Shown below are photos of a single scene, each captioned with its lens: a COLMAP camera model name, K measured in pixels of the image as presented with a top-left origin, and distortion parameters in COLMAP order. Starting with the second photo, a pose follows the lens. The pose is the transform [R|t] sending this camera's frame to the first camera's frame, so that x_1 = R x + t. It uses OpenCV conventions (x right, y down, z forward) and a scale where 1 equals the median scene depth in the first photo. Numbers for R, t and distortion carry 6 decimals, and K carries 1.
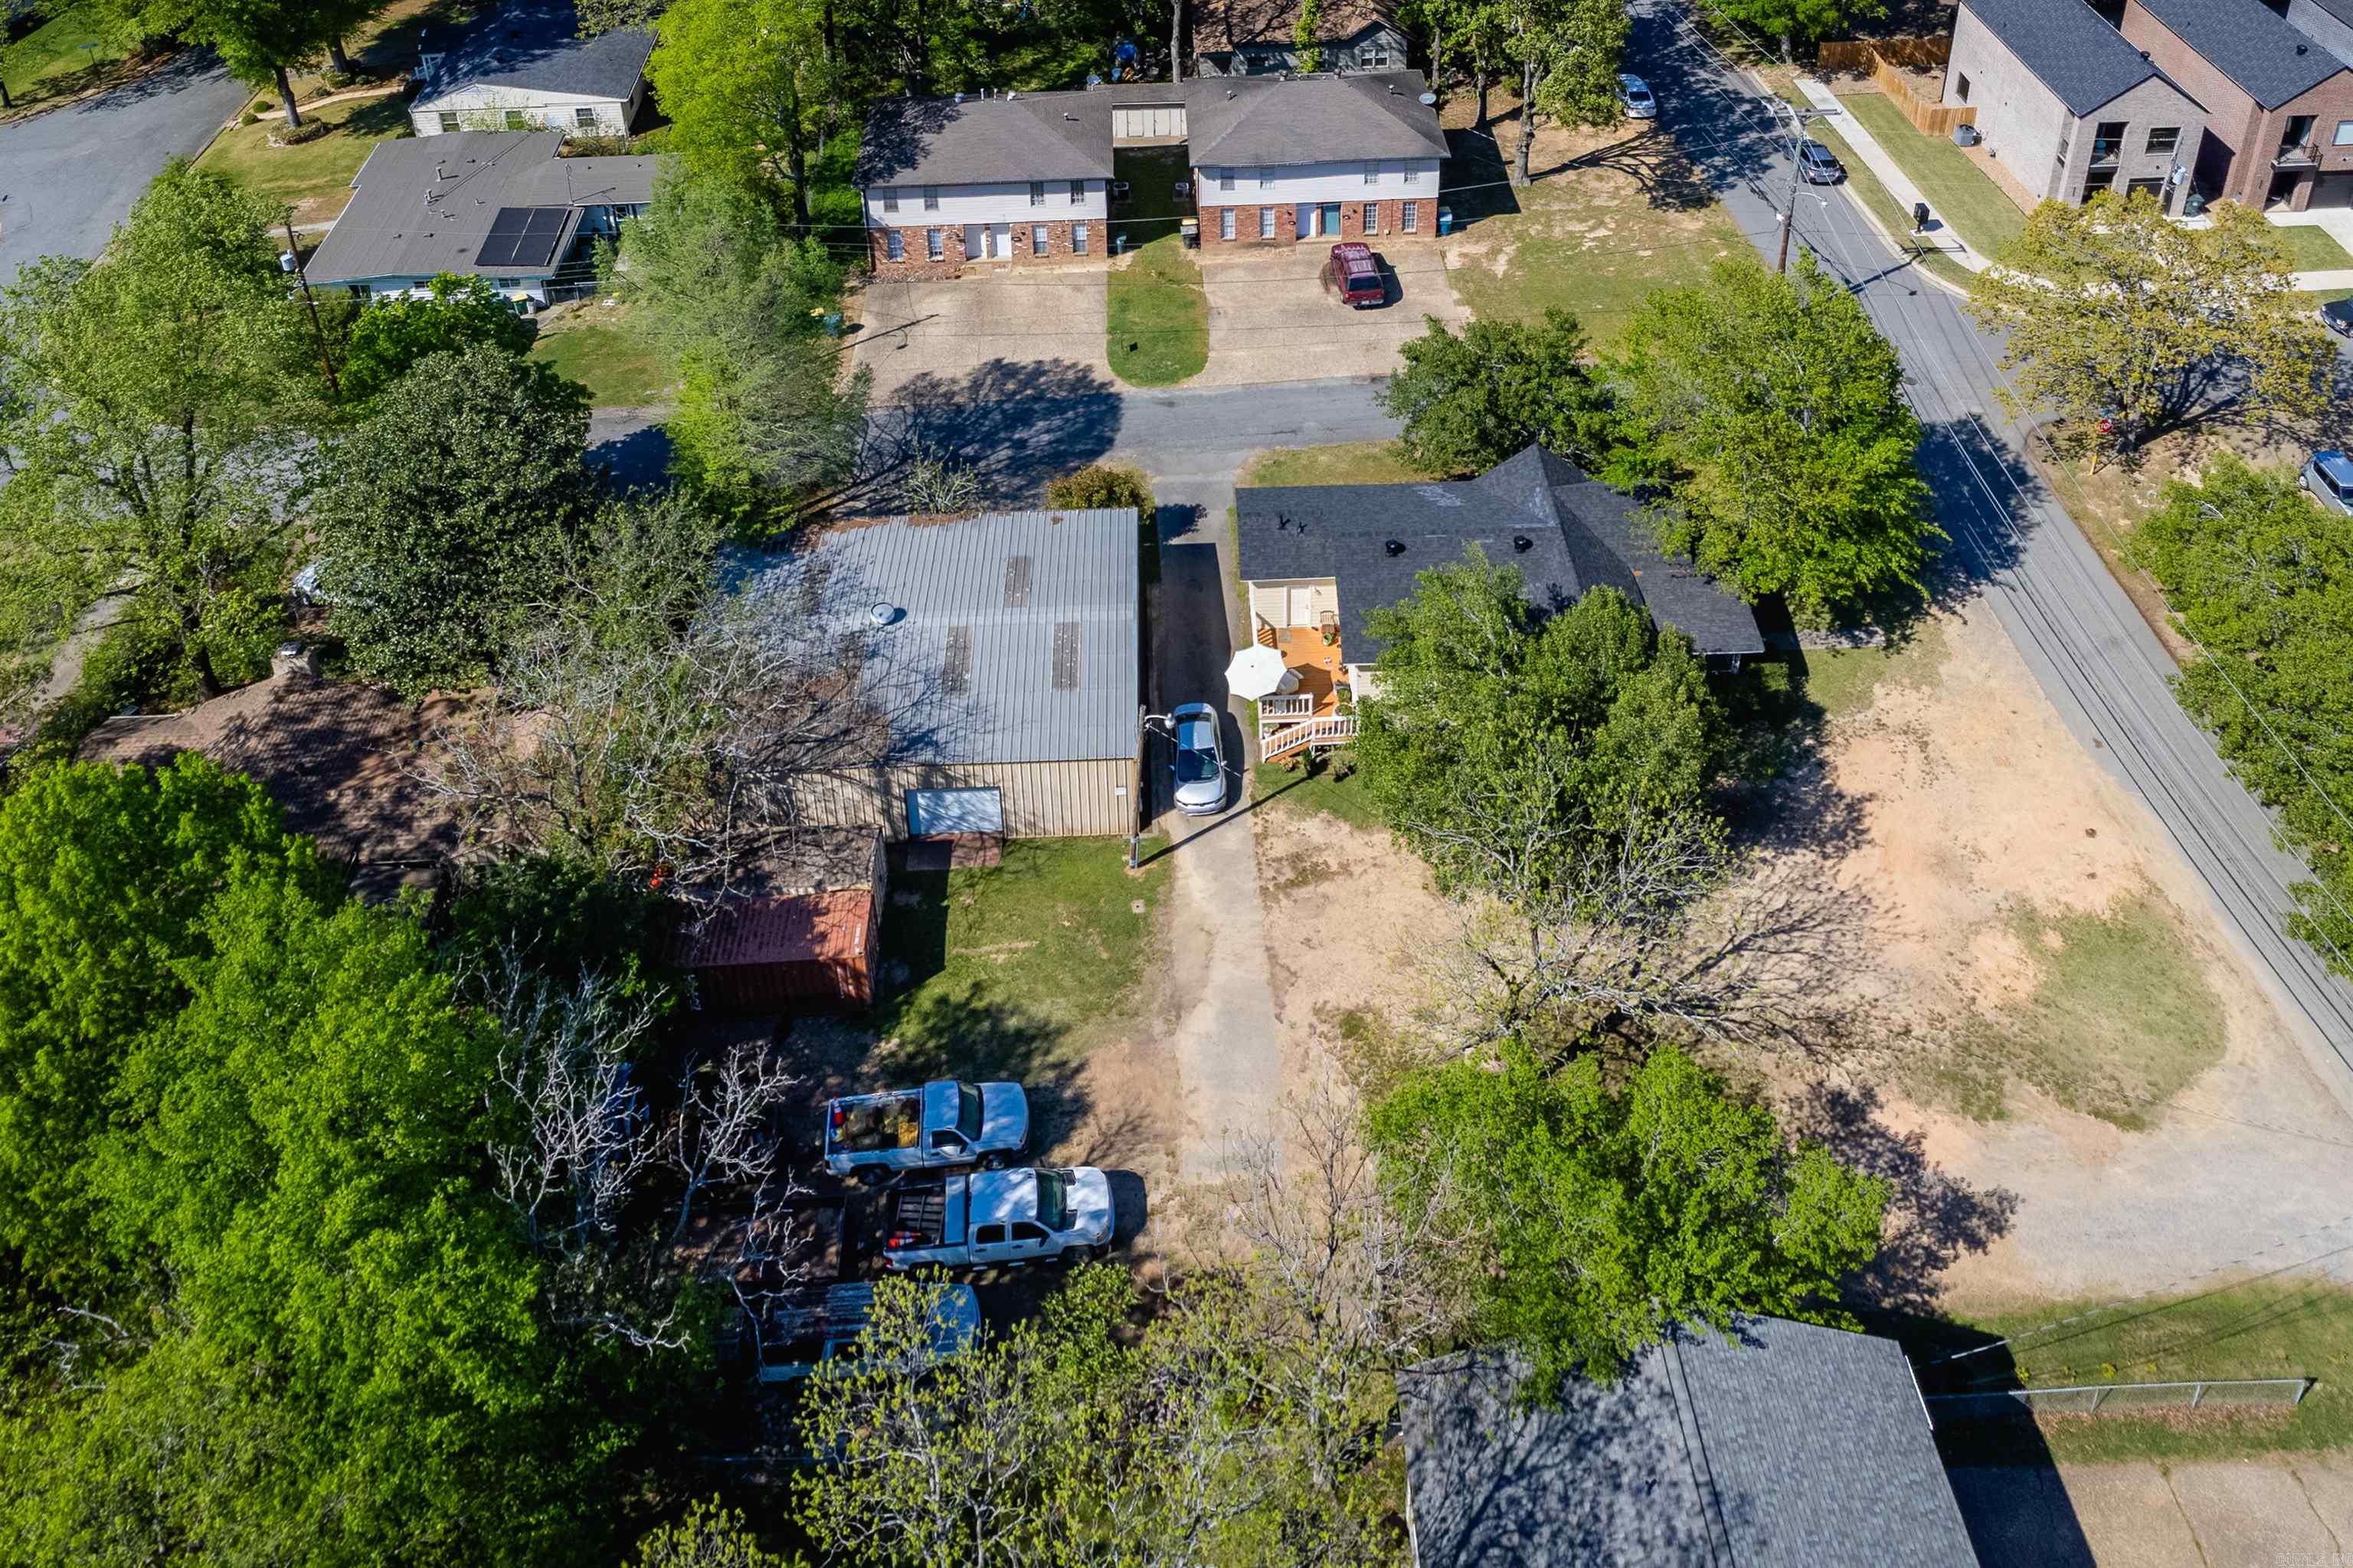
lens RADIAL K [[1664.1, 0, 1277.5], [0, 1664.1, 593.5], [0, 0, 1]] dist [0.012140, 0.003247]
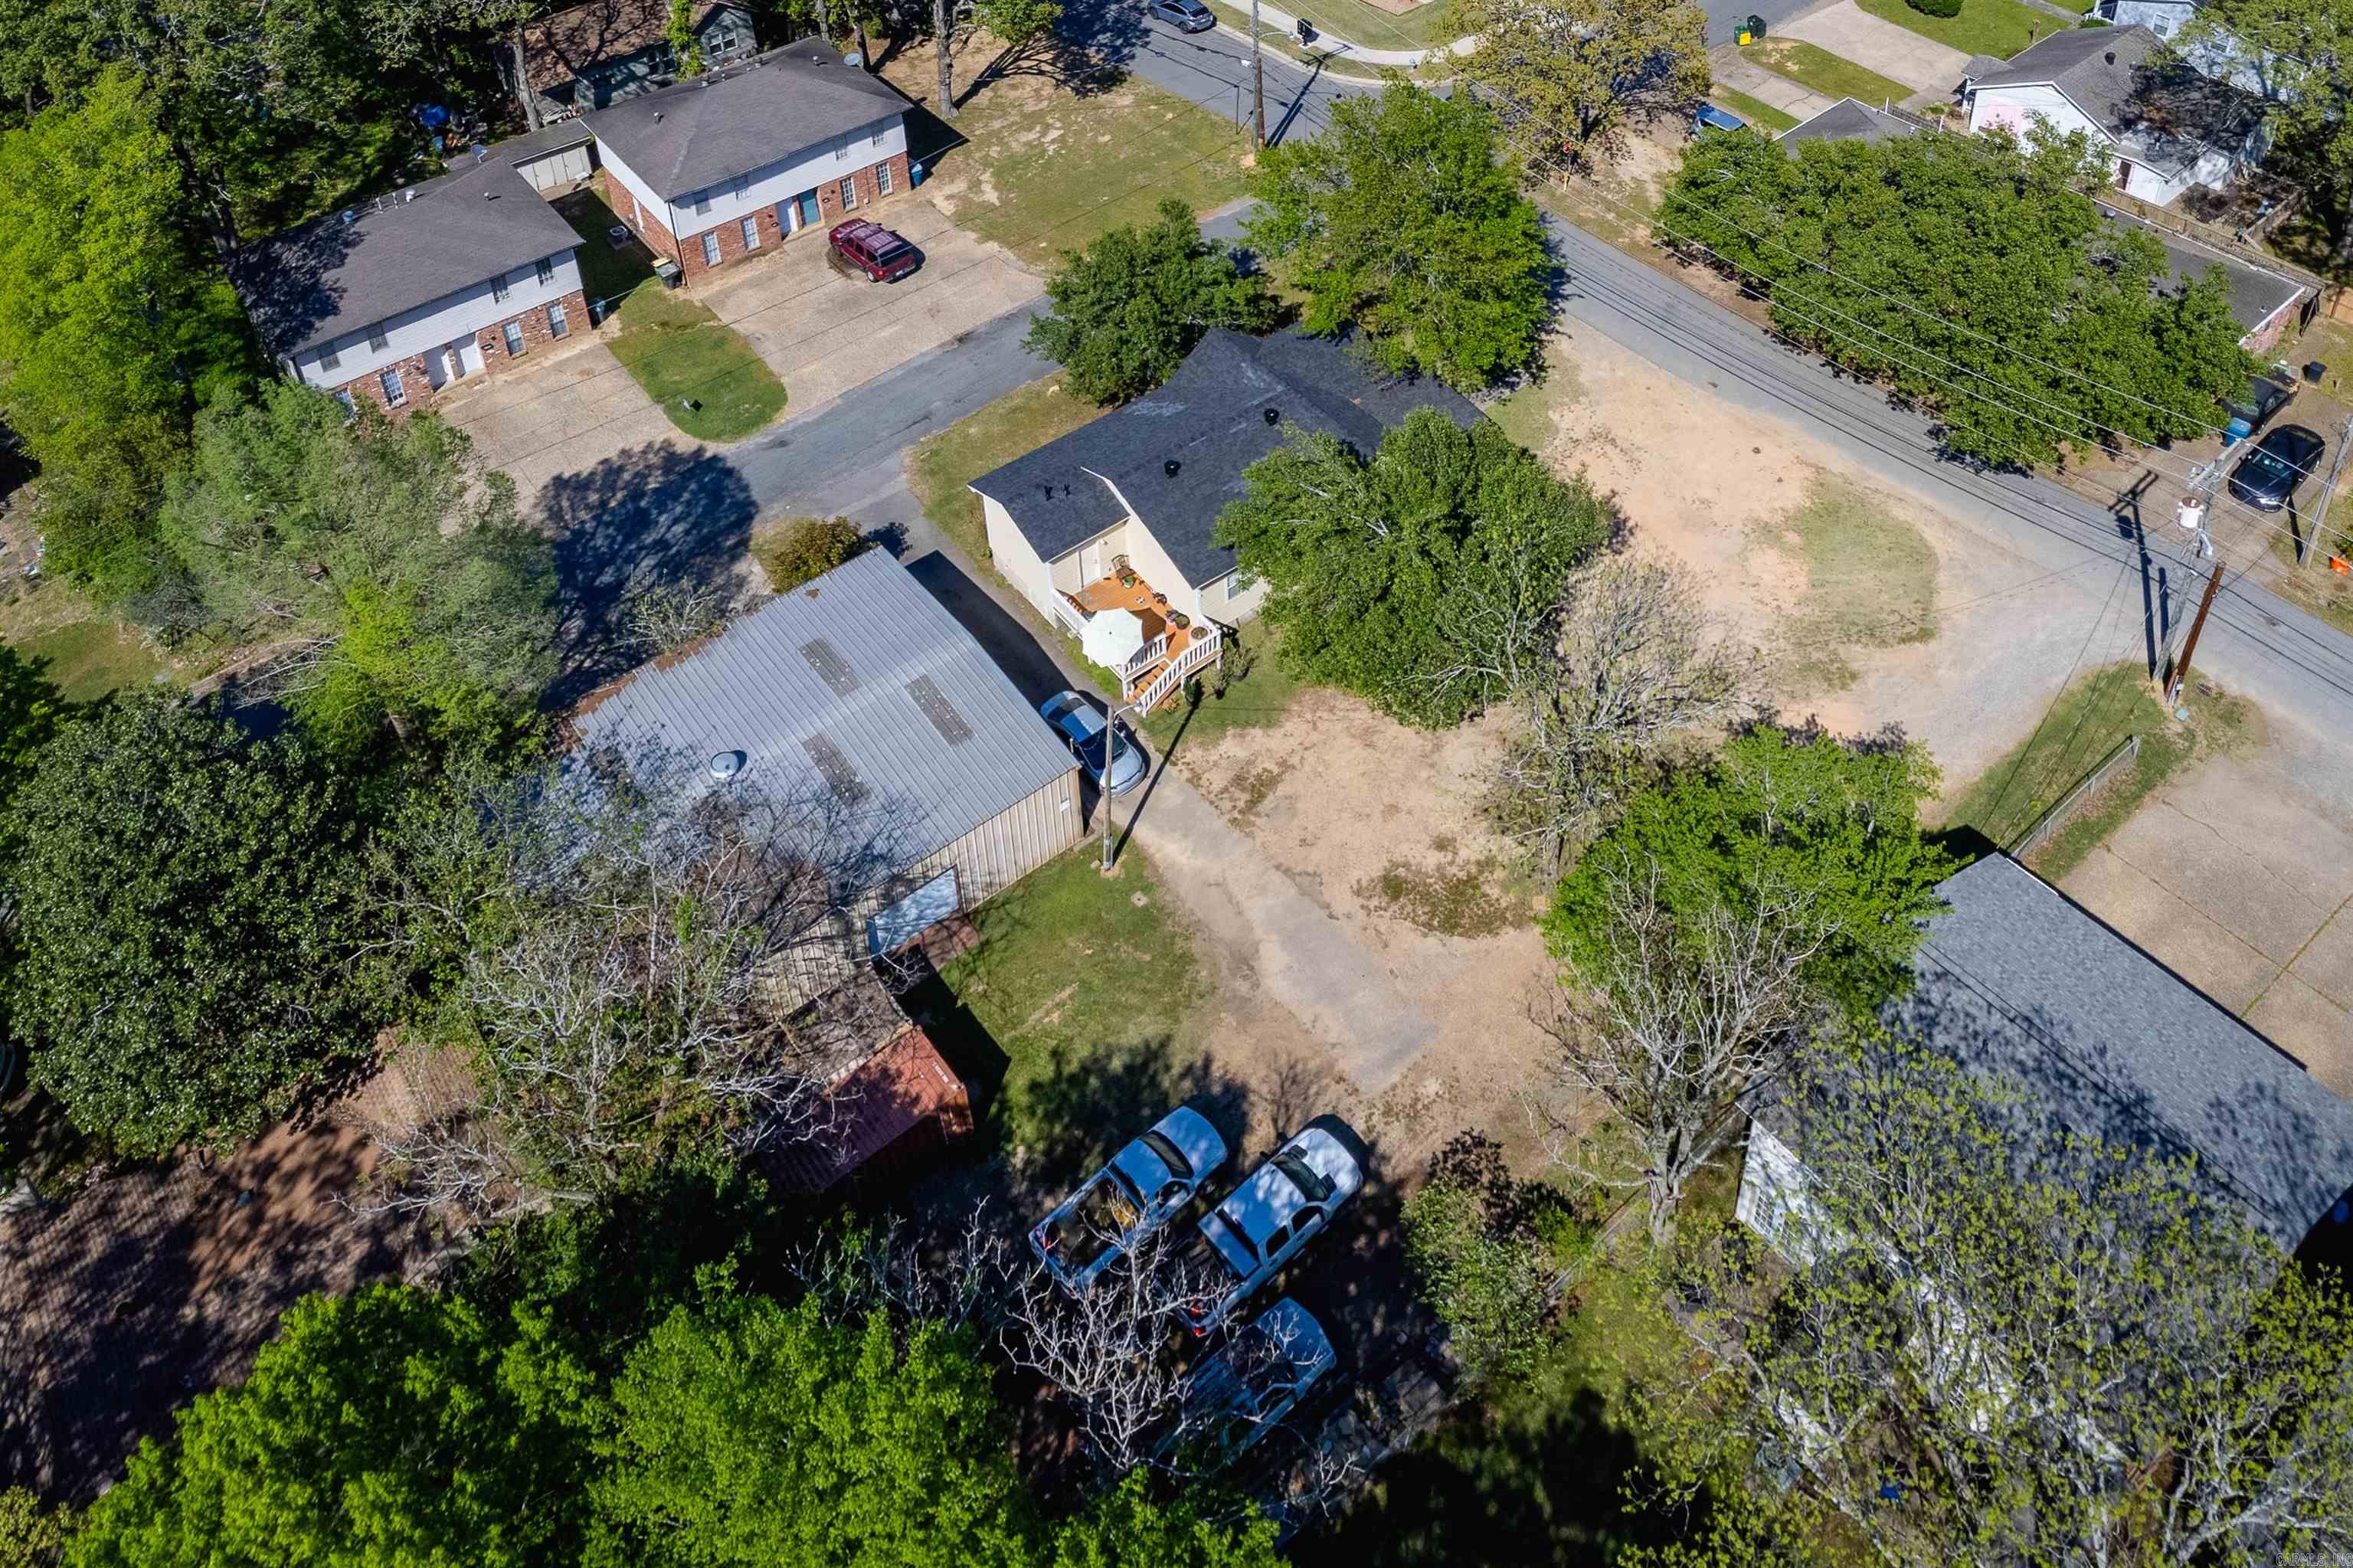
lens RADIAL K [[1589.1, 0, 1285.0], [0, 1589.1, 538.8], [0, 0, 1]] dist [0.004722, 0.004065]
pose [[0.805097, -0.417906, 0.420920, -0.274512], [0.401954, 0.906249, 0.130939, -0.079661], [-0.436178, 0.063772, 0.897598, 0.090773]]
